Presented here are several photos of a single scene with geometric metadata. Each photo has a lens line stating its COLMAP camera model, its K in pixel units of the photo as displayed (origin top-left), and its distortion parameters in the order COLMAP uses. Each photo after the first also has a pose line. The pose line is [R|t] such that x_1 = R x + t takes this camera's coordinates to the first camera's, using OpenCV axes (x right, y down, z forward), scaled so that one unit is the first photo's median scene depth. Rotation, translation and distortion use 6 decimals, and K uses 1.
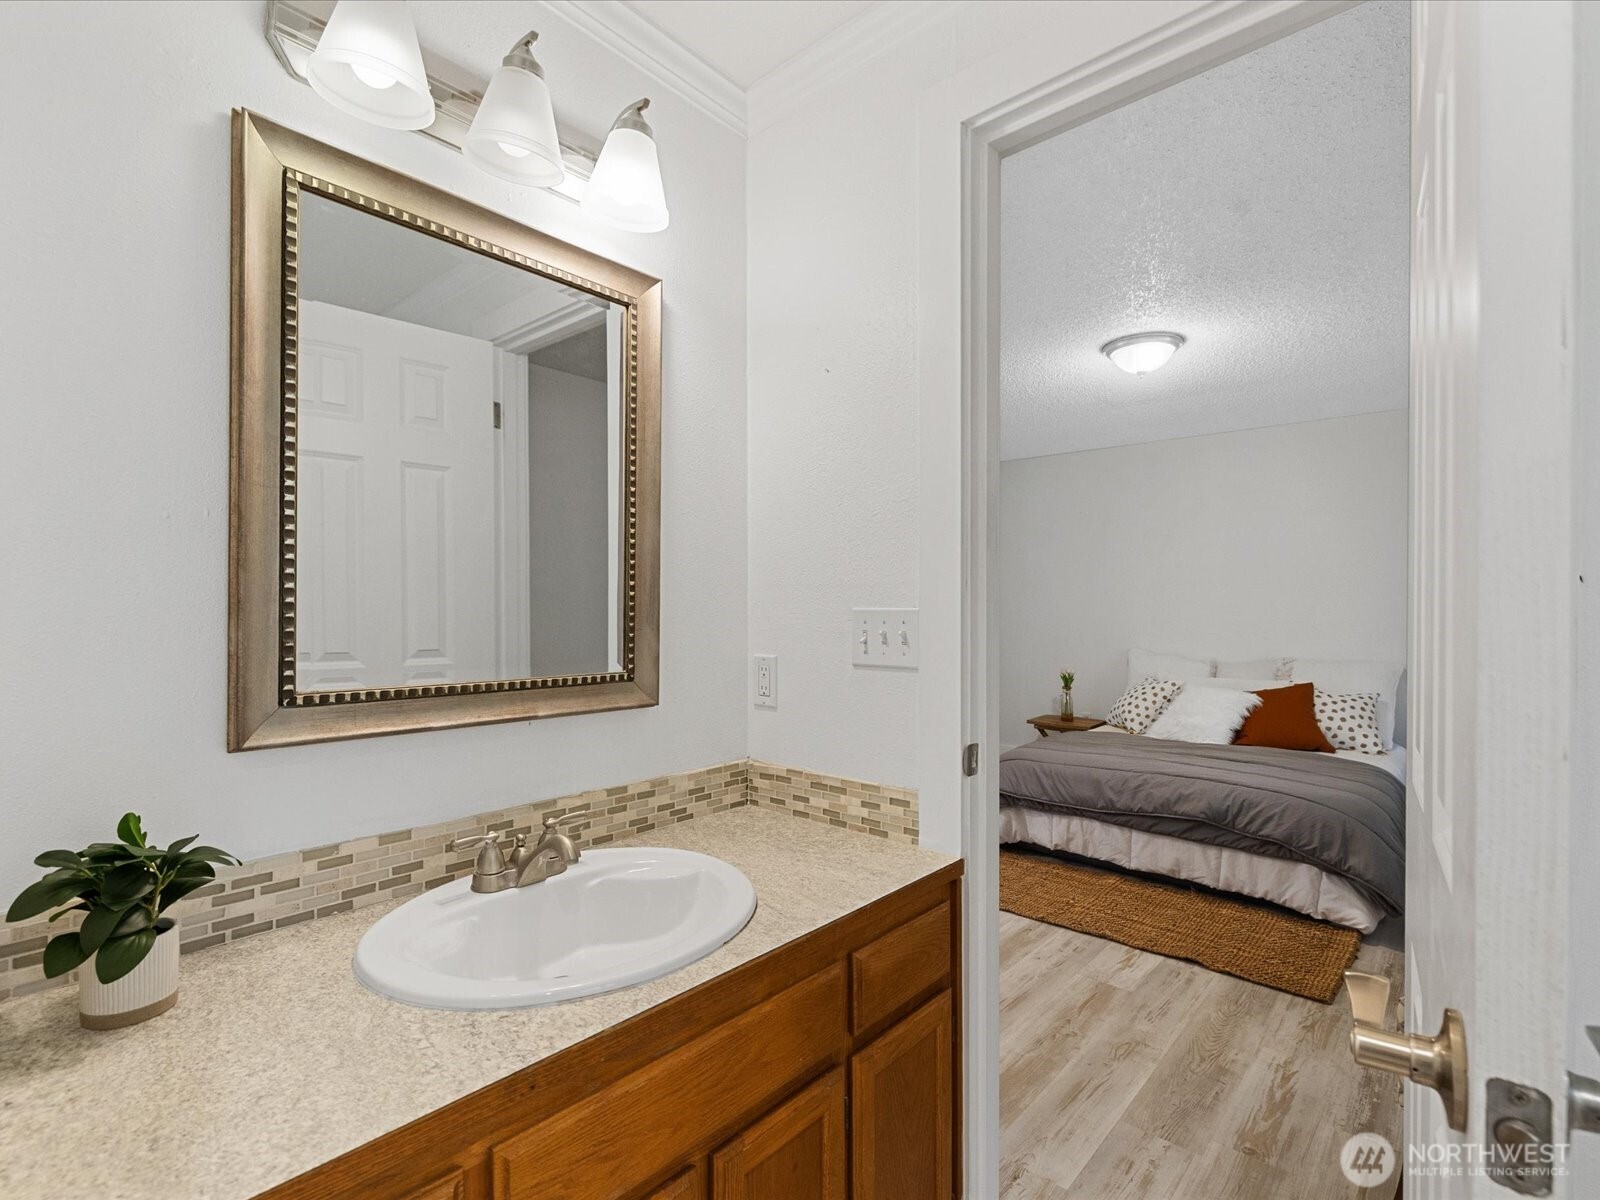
lens RADIAL K [[777.9, 0, 796.2], [0, 777.9, 616.2], [0, 0, 1]] dist [-0.002142, -0.000686]
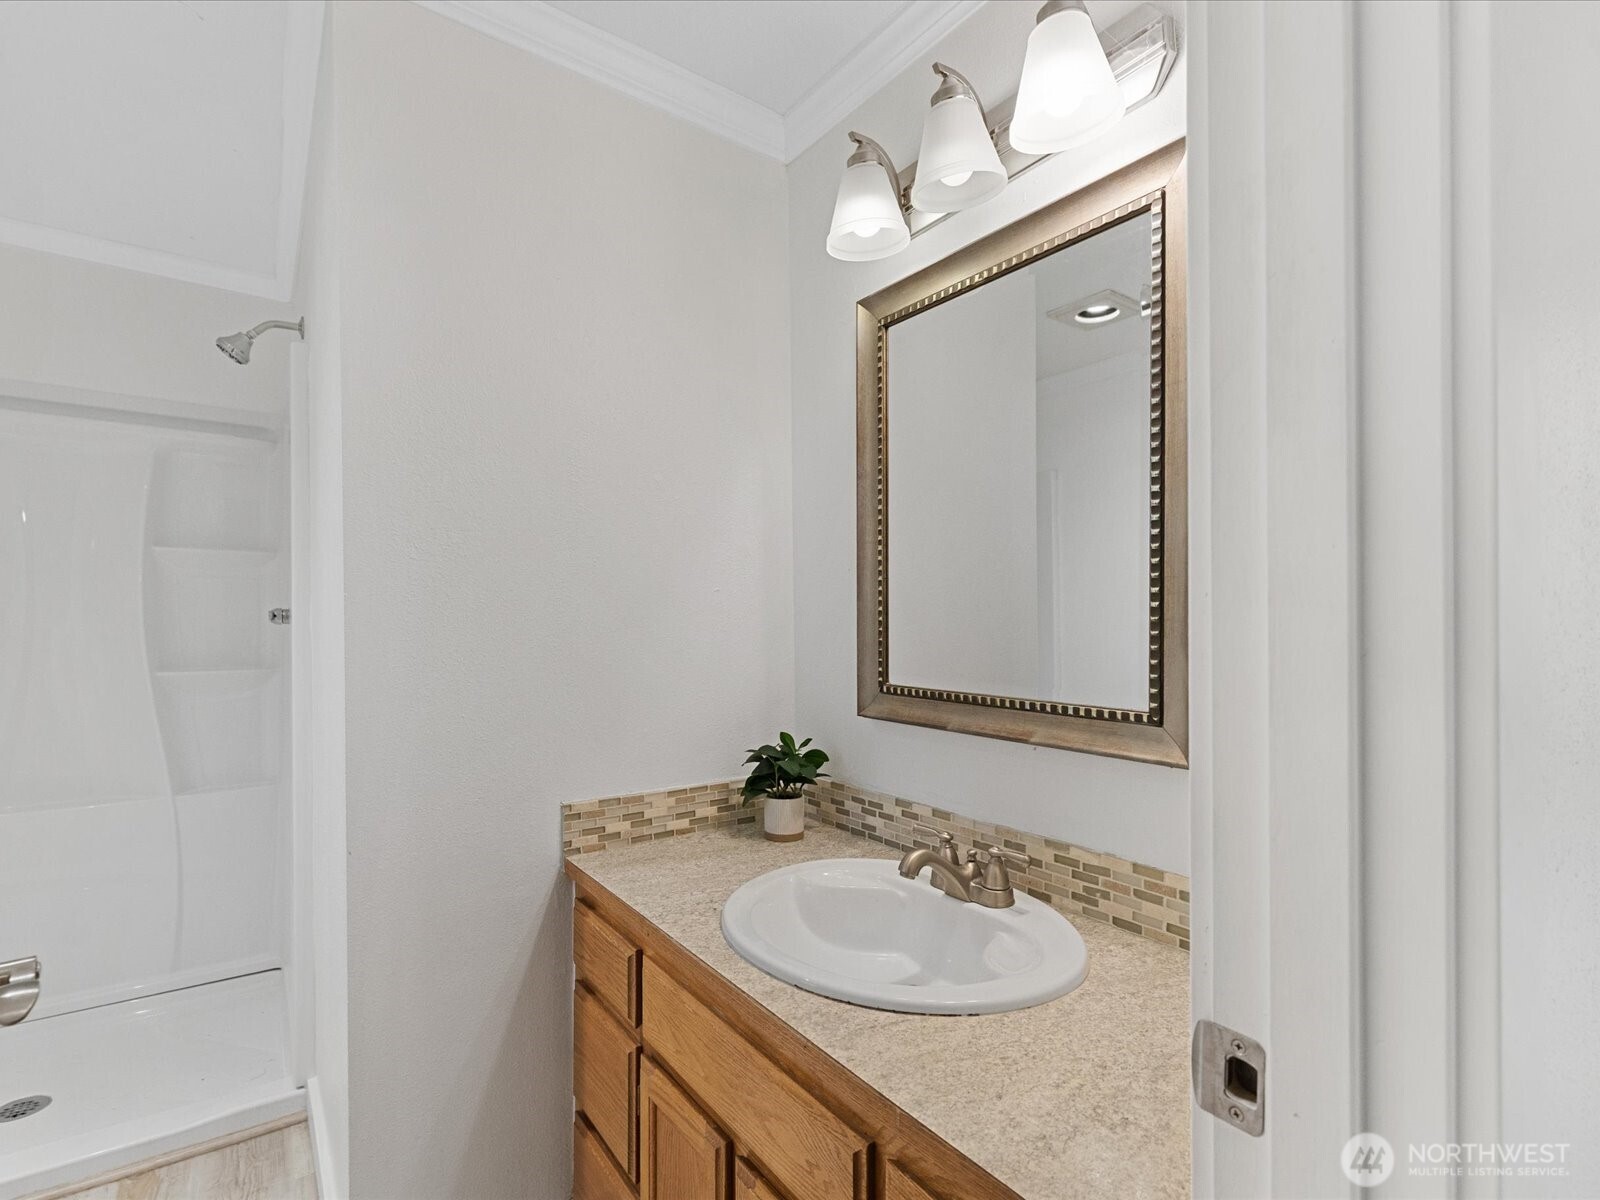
lens RADIAL K [[777.9, 0, 796.2], [0, 777.9, 616.2], [0, 0, 1]] dist [-0.002142, -0.000686]
pose [[-0.229524, -0.006456, -0.973282, 0.682973], [-0.008054, 0.999956, -0.004734, -0.014650], [0.973270, 0.006752, -0.229566, 1.013091]]
